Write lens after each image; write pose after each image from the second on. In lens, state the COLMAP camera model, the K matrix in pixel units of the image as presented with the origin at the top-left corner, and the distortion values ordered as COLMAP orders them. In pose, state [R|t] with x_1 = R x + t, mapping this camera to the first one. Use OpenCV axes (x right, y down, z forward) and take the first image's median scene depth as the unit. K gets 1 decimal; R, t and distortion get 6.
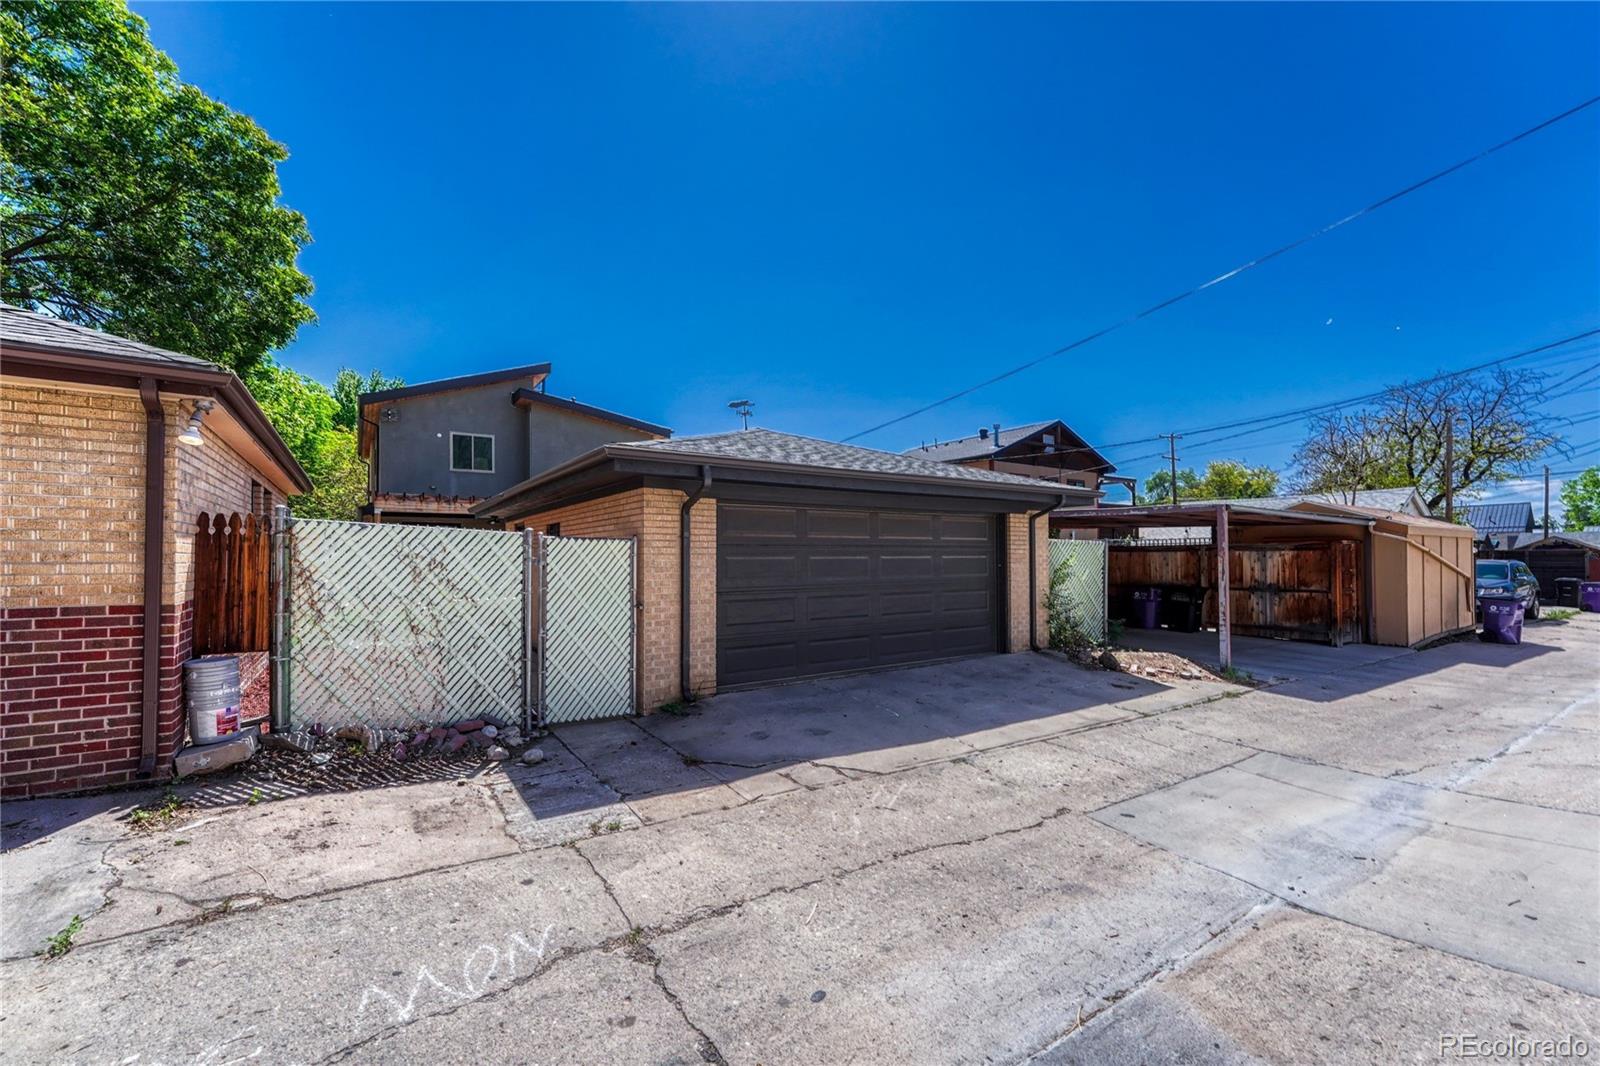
lens RADIAL K [[660.2, 0, 794.6], [0, 660.2, 545.7], [0, 0, 1]] dist [-0.002166, 0.000579]
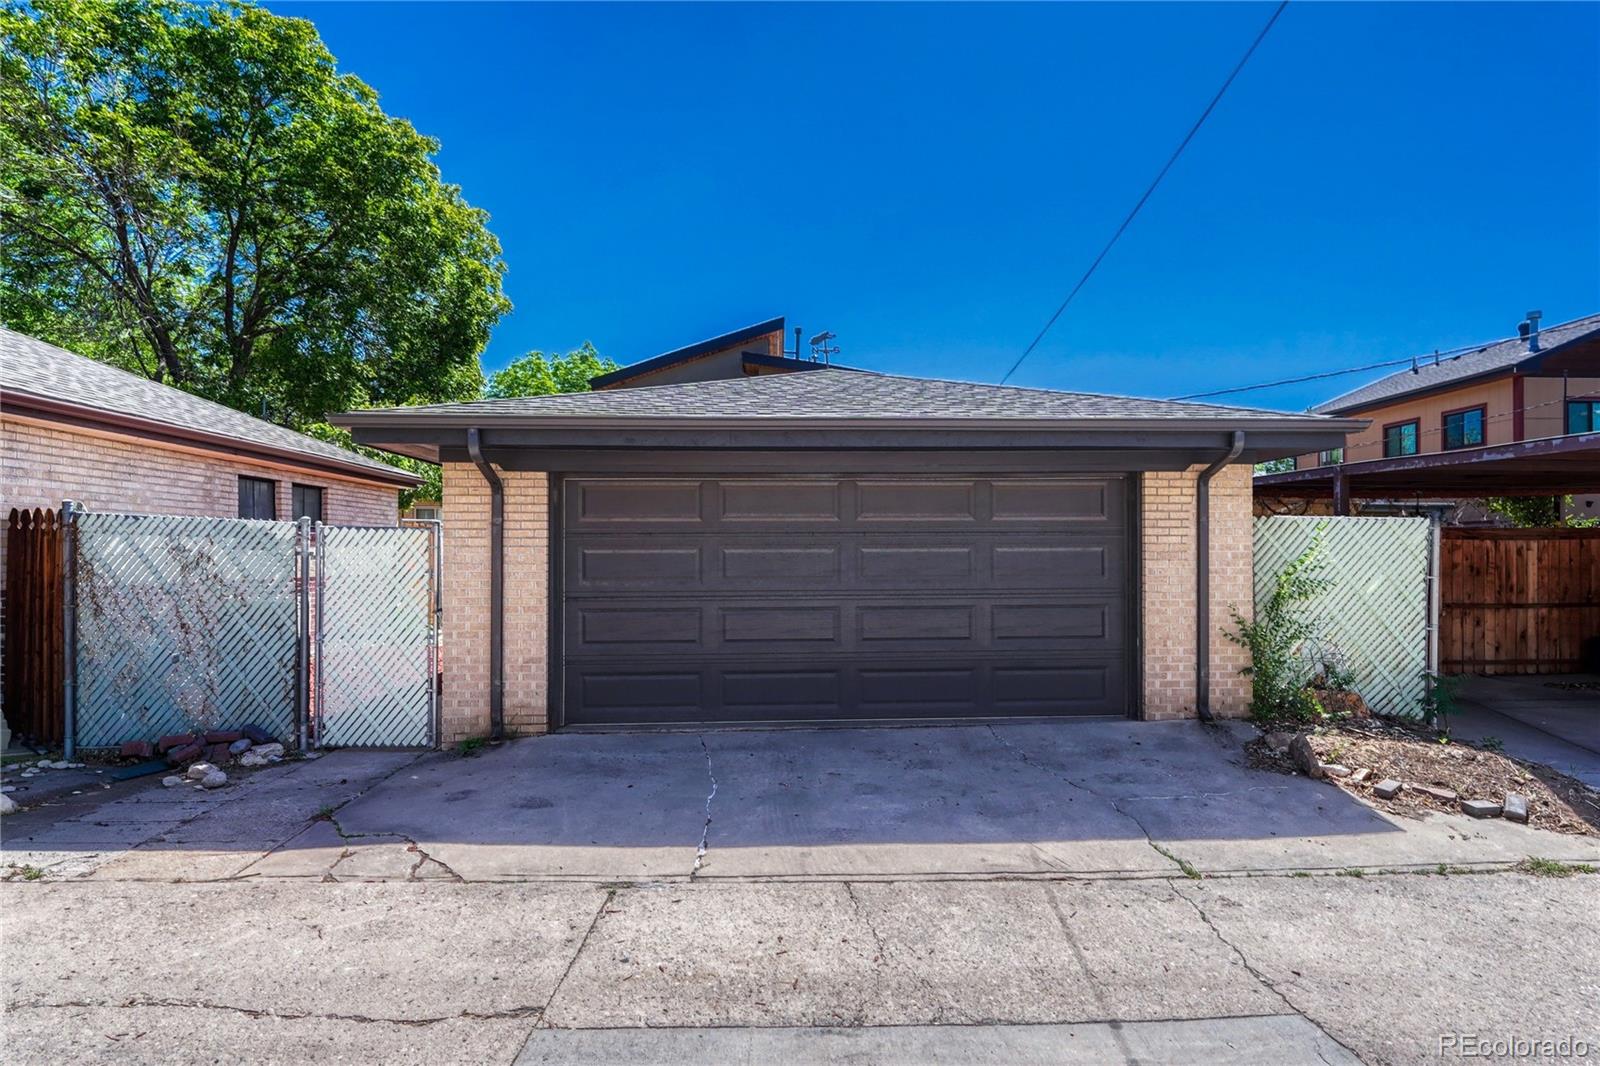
lens RADIAL K [[837.9, 0, 797.0], [0, 837.9, 540.5], [0, 0, 1]] dist [-0.003489, -0.001363]
pose [[0.859457, -0.006547, -0.511167, 0.672067], [0.009825, 0.999945, 0.003712, 0.005939], [0.511114, -0.008212, 0.859473, 0.363251]]
